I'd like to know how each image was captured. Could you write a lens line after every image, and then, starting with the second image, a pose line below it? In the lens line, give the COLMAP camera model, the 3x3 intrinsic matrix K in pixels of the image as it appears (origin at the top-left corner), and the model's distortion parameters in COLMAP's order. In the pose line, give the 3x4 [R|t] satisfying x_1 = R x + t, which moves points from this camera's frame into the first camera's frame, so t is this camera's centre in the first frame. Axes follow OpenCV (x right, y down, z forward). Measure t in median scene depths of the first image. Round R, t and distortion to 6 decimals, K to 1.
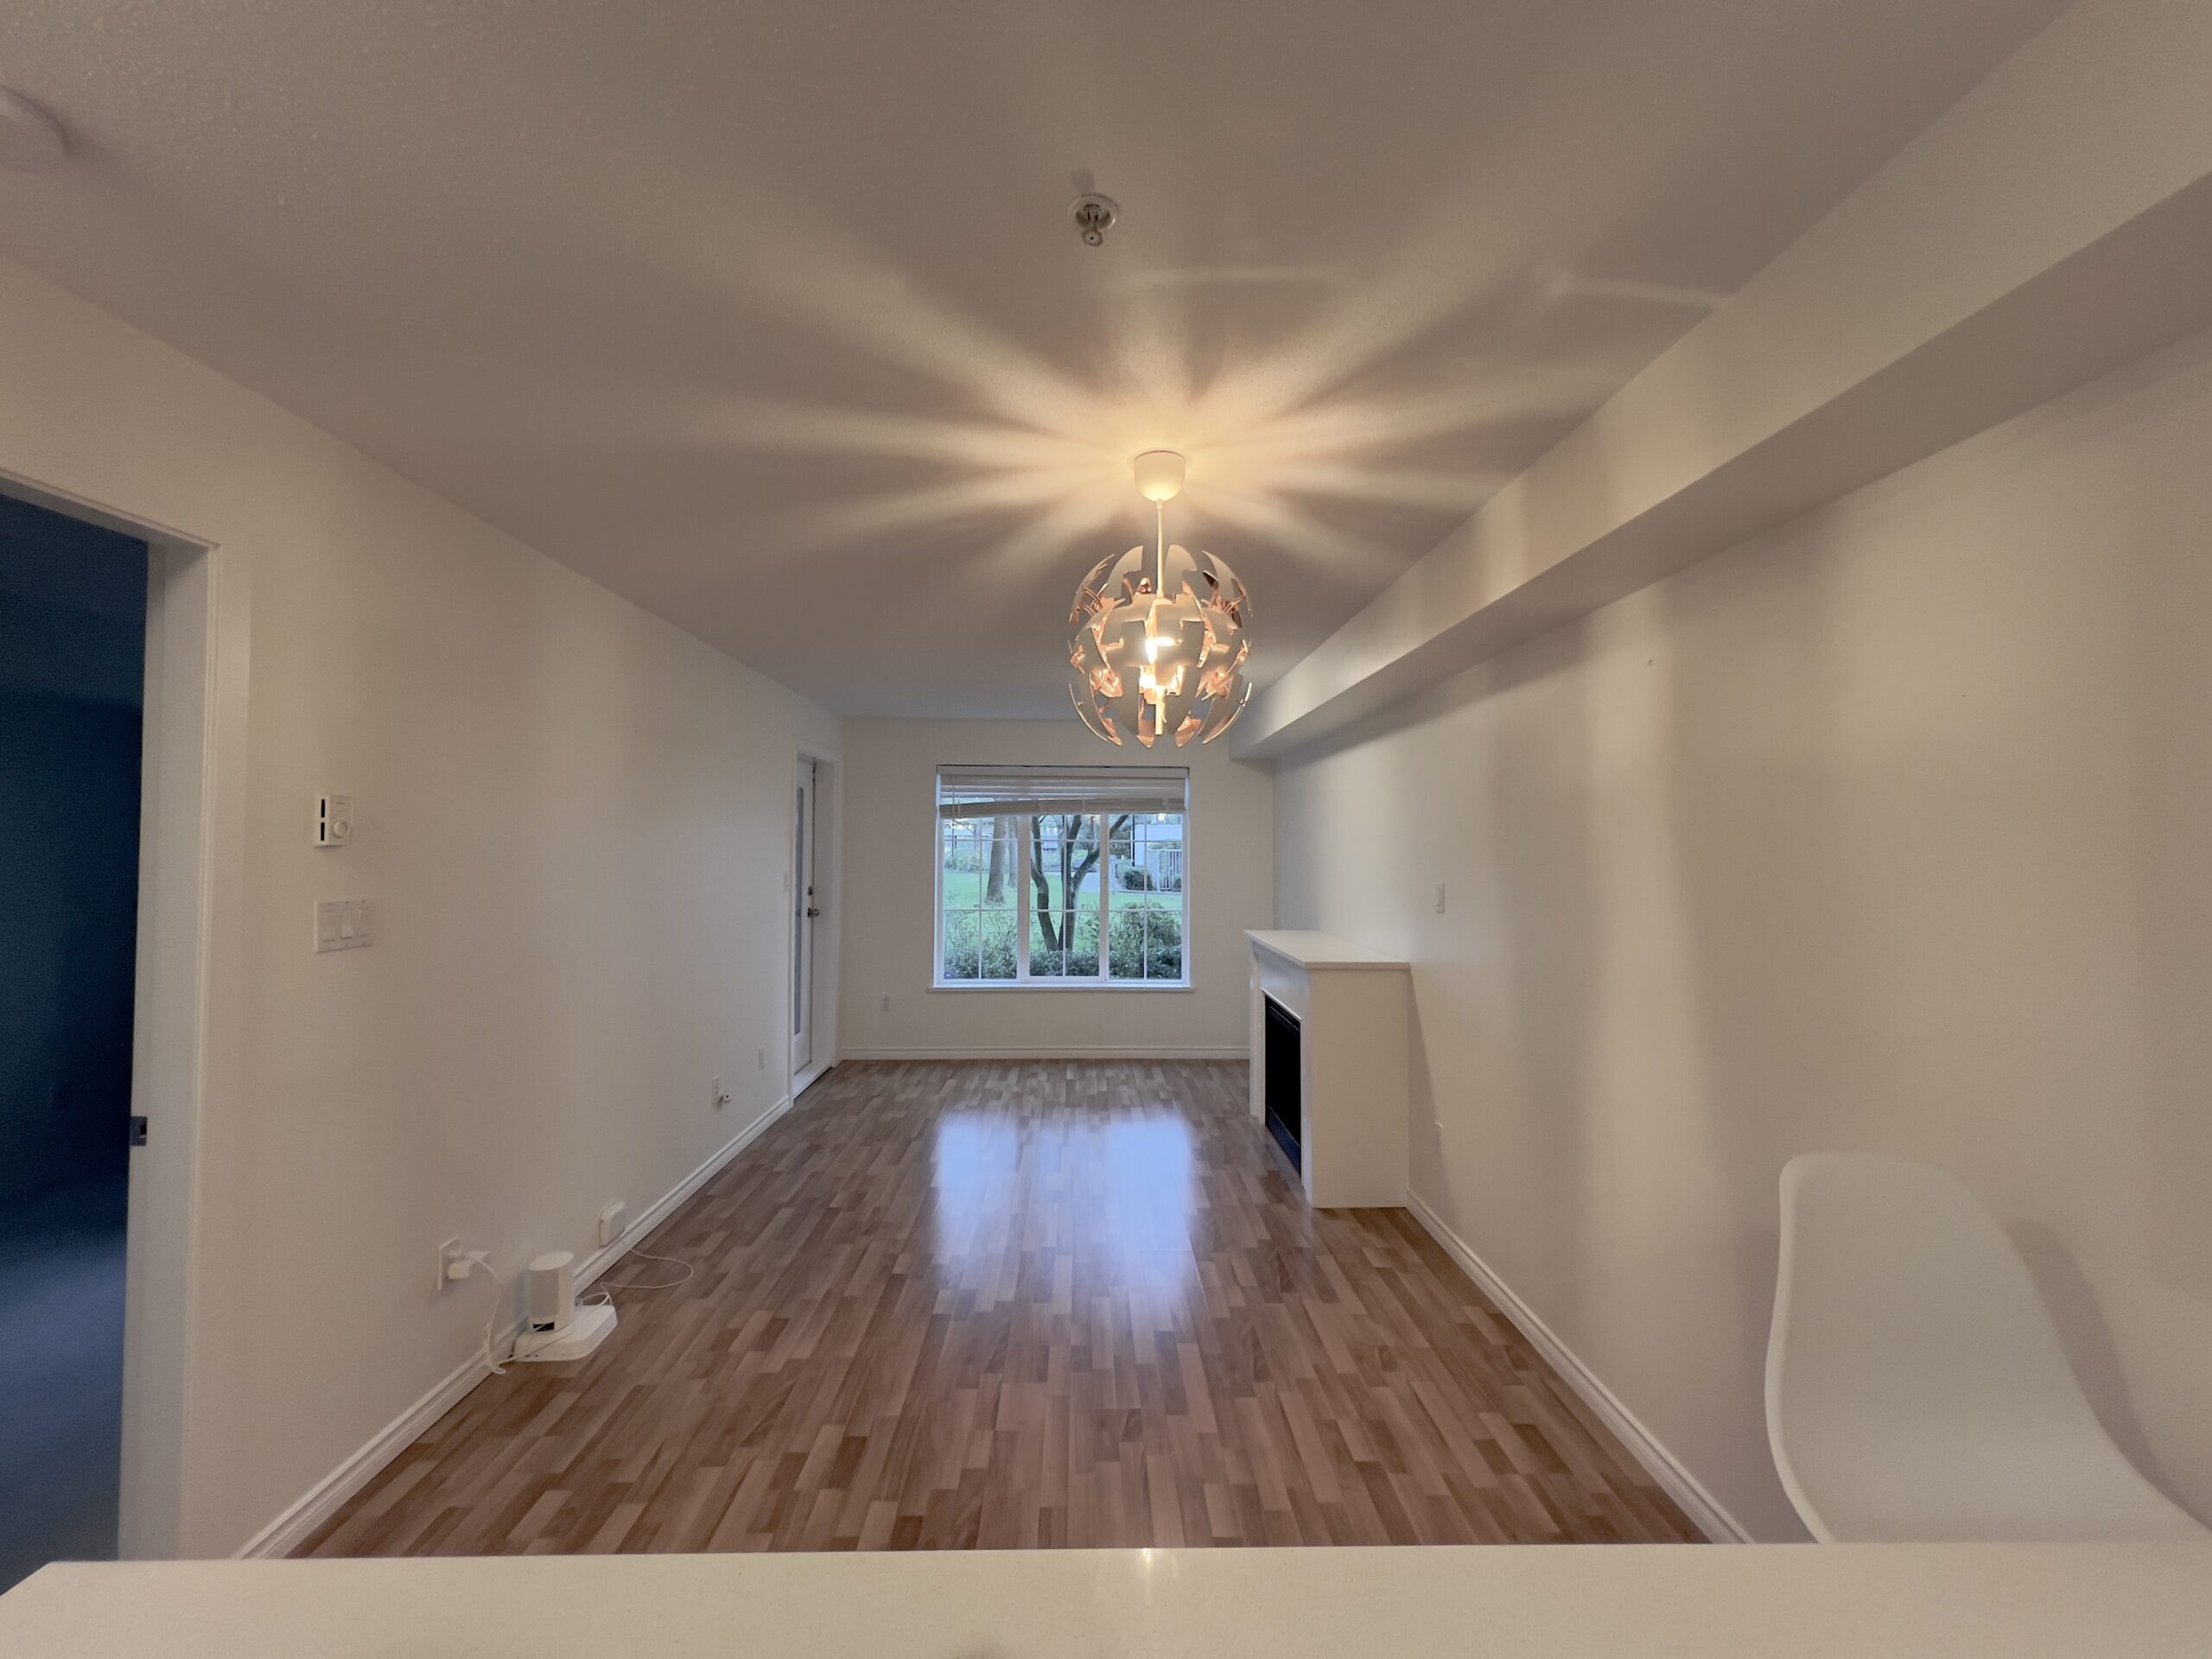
lens RADIAL K [[883.0, 0, 1102.4], [0, 883.0, 827.0], [0, 0, 1]] dist [0.001146, 0.000170]
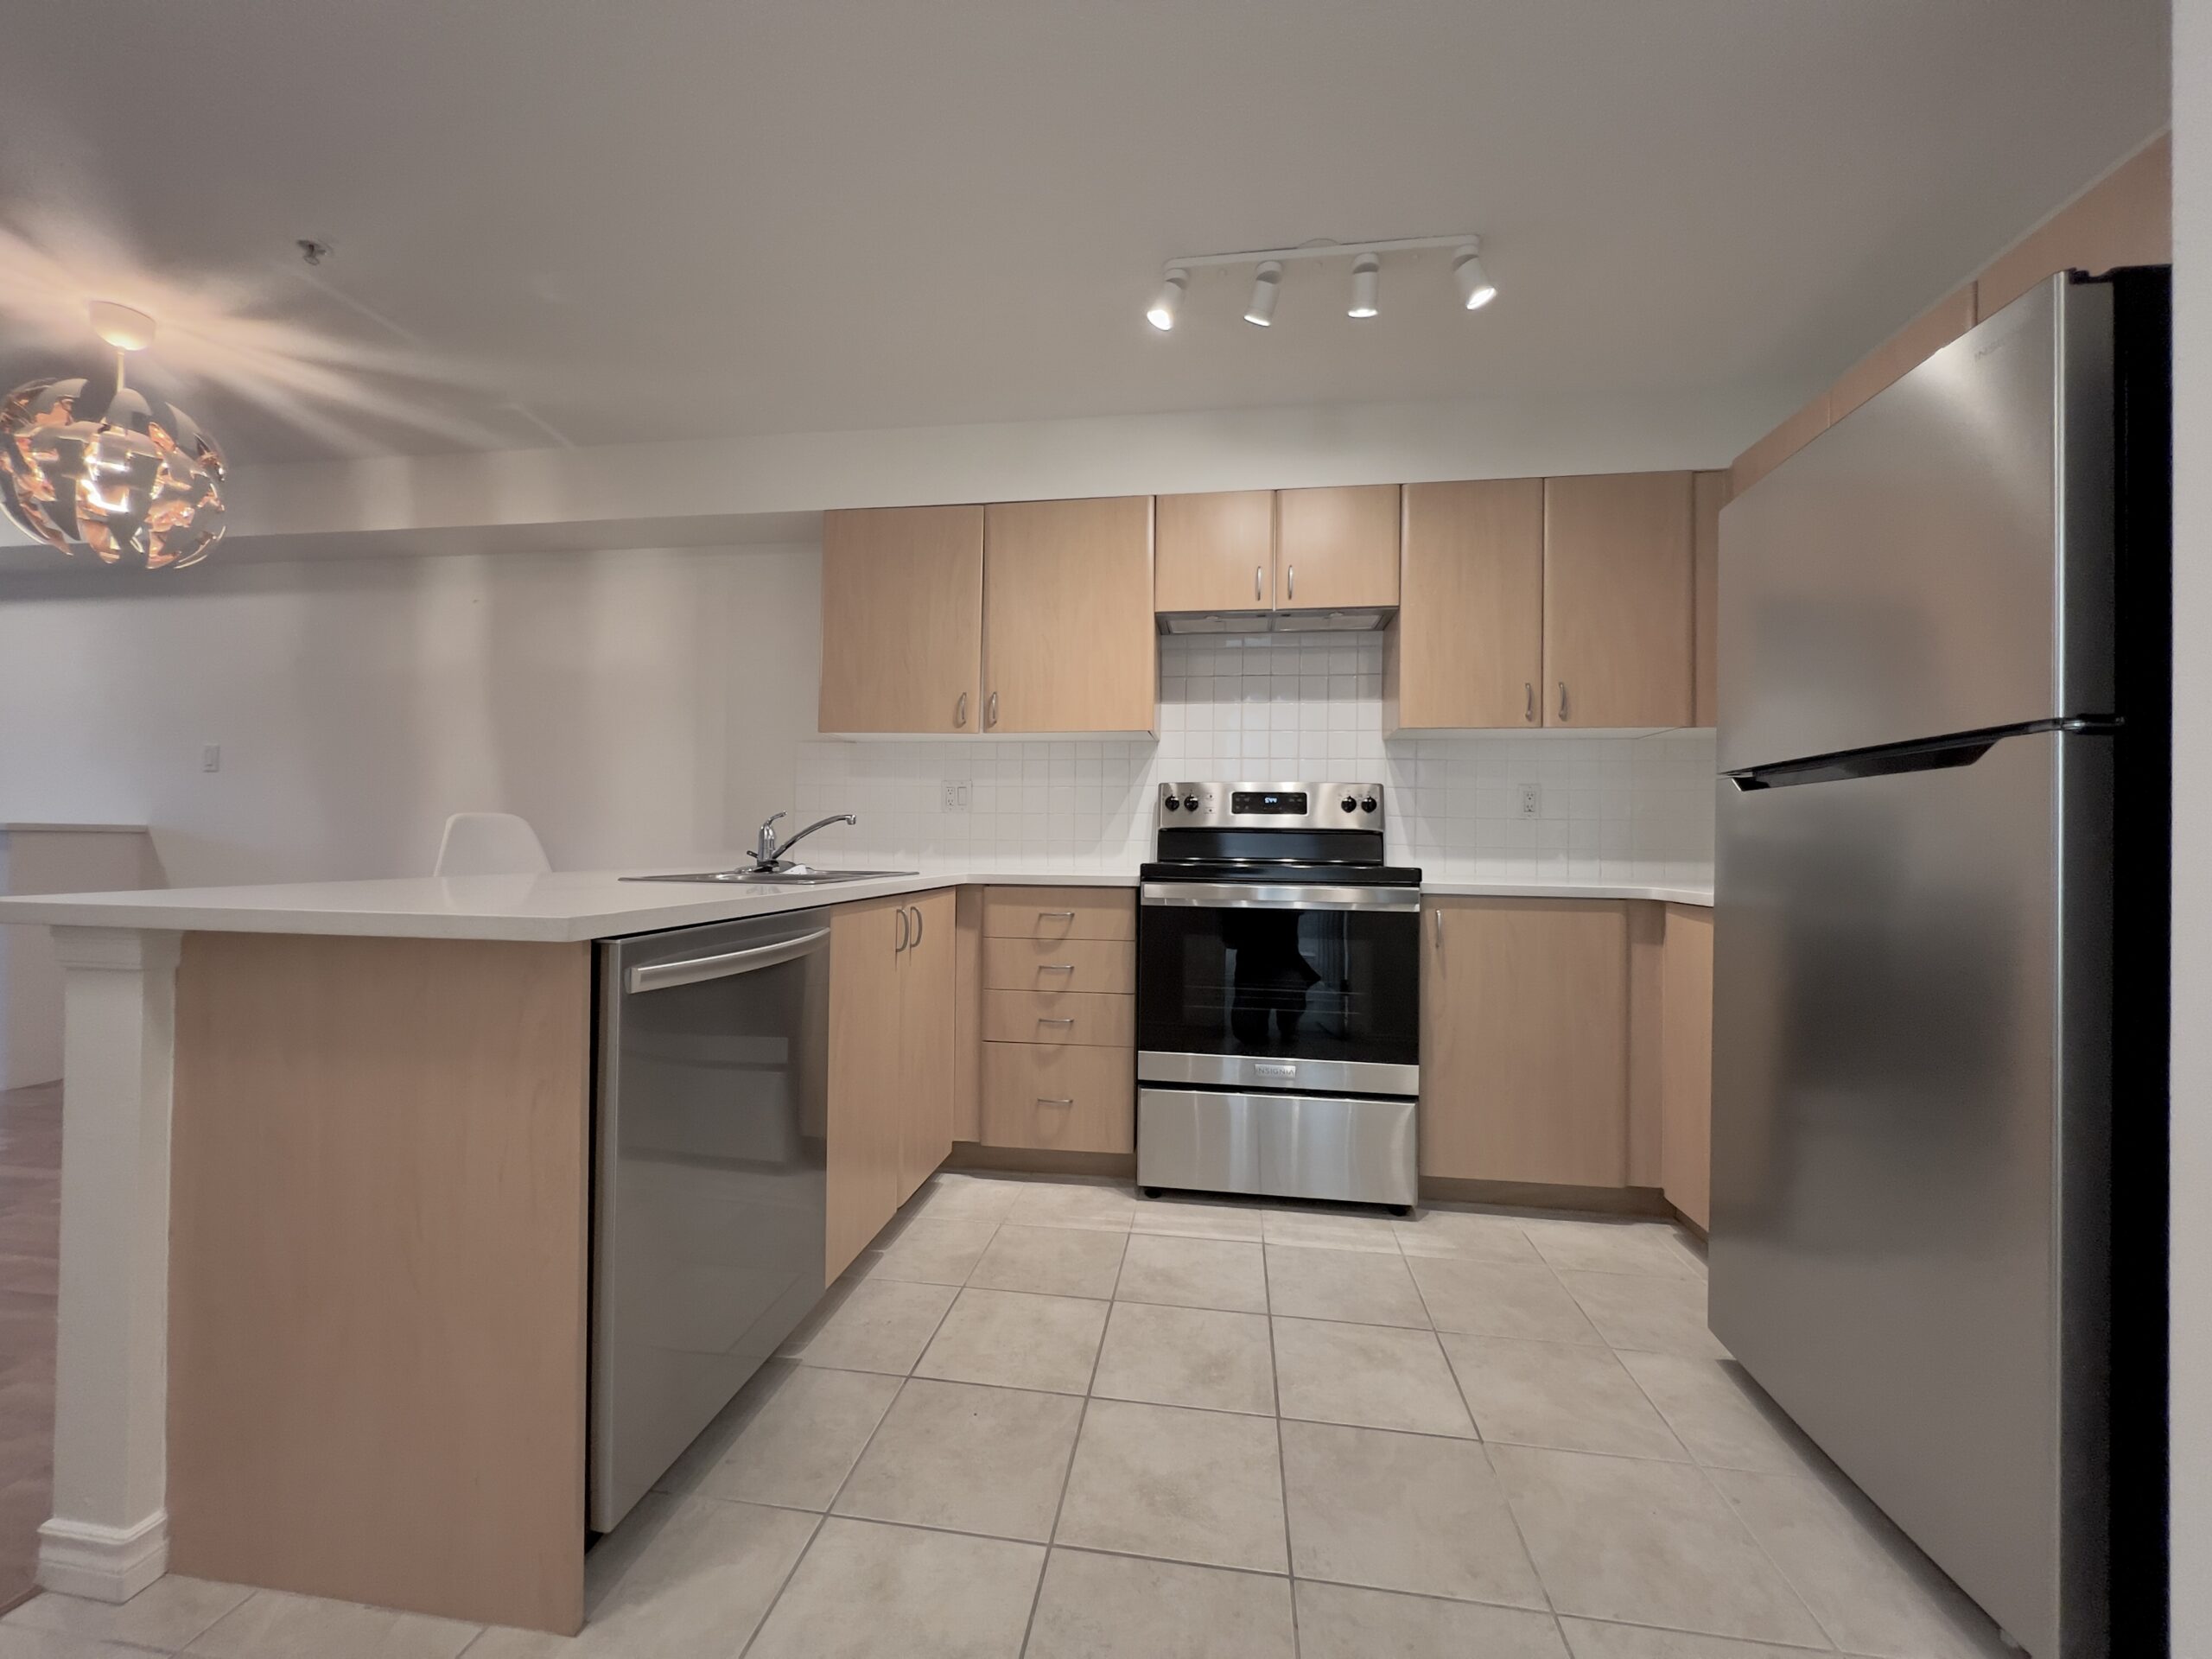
lens RADIAL K [[883.0, 0, 1102.4], [0, 883.0, 827.0], [0, 0, 1]] dist [0.001146, 0.000170]
pose [[0.163567, 0.010829, 0.986473, -0.588302], [-0.035278, 0.999364, -0.005121, 0.145713], [-0.985901, -0.033963, 0.163845, -0.326034]]
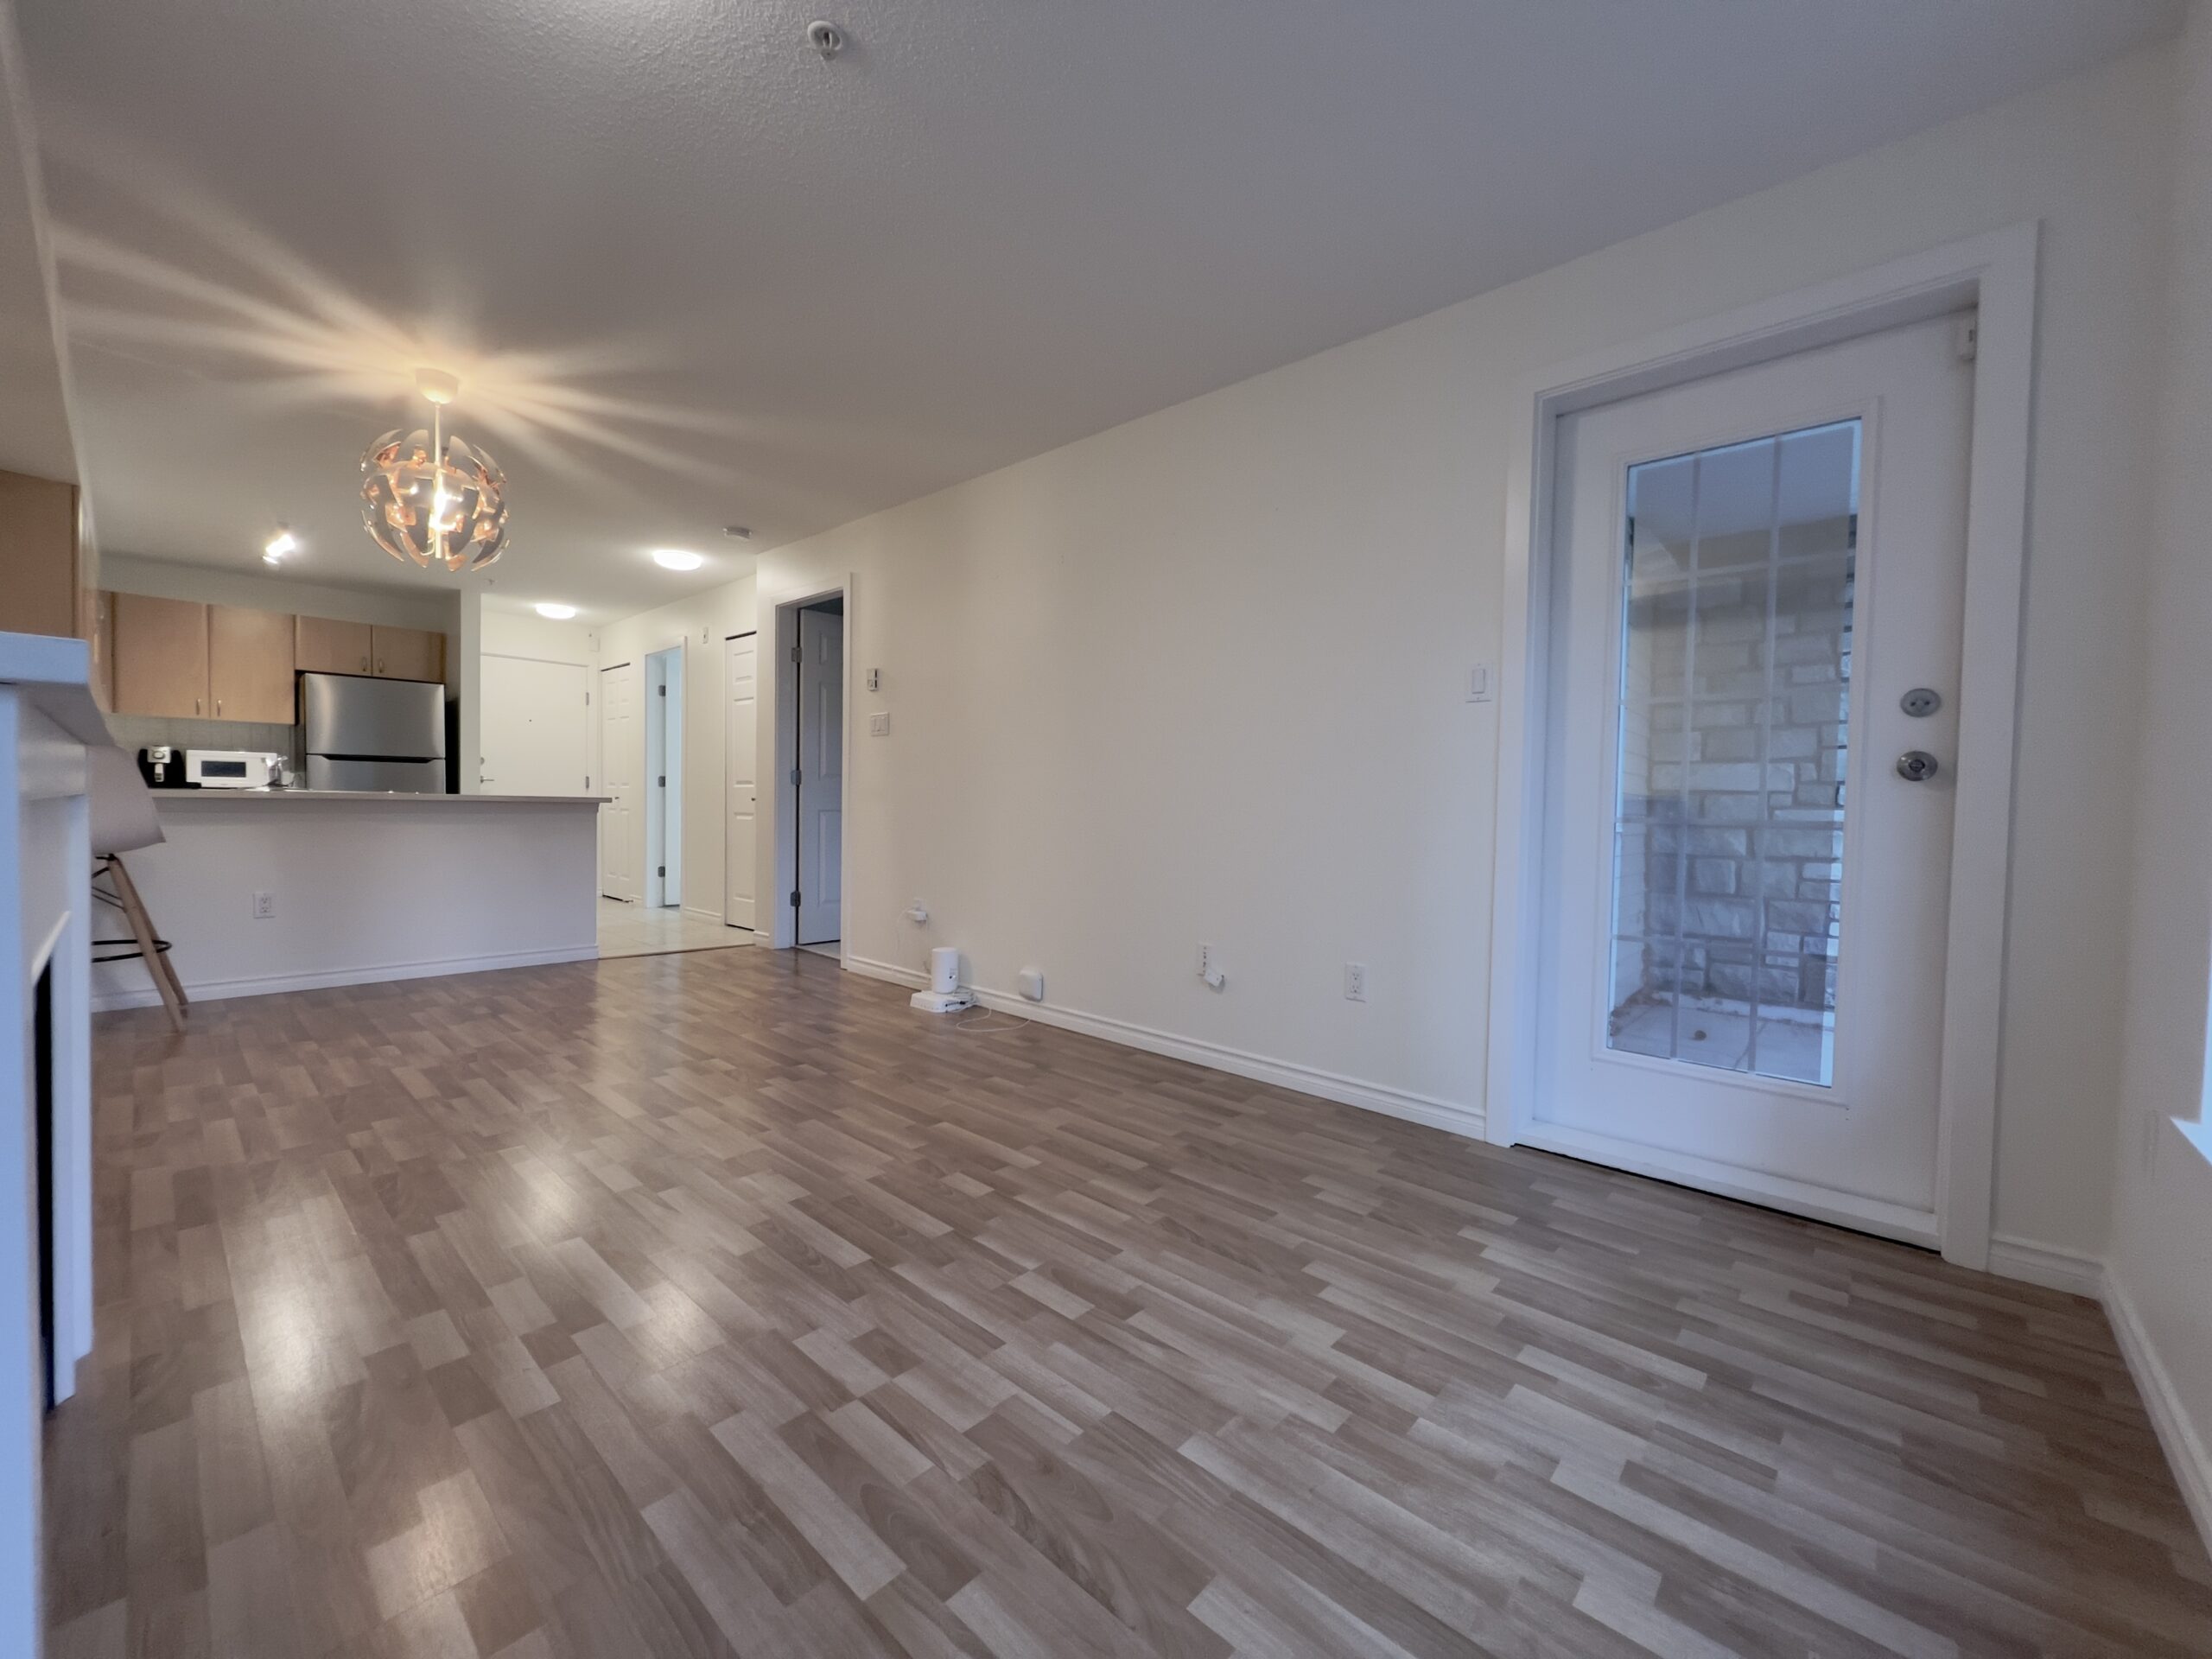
lens RADIAL K [[872.7, 0, 1106.0], [0, 872.7, 829.5], [0, 0, 1]] dist [0.001077, 0.000059]
pose [[-0.687489, -0.001303, -0.726193, 0.254087], [-0.007644, 0.999956, 0.005443, 0.238605], [0.726154, 0.009293, -0.687469, 1.983056]]
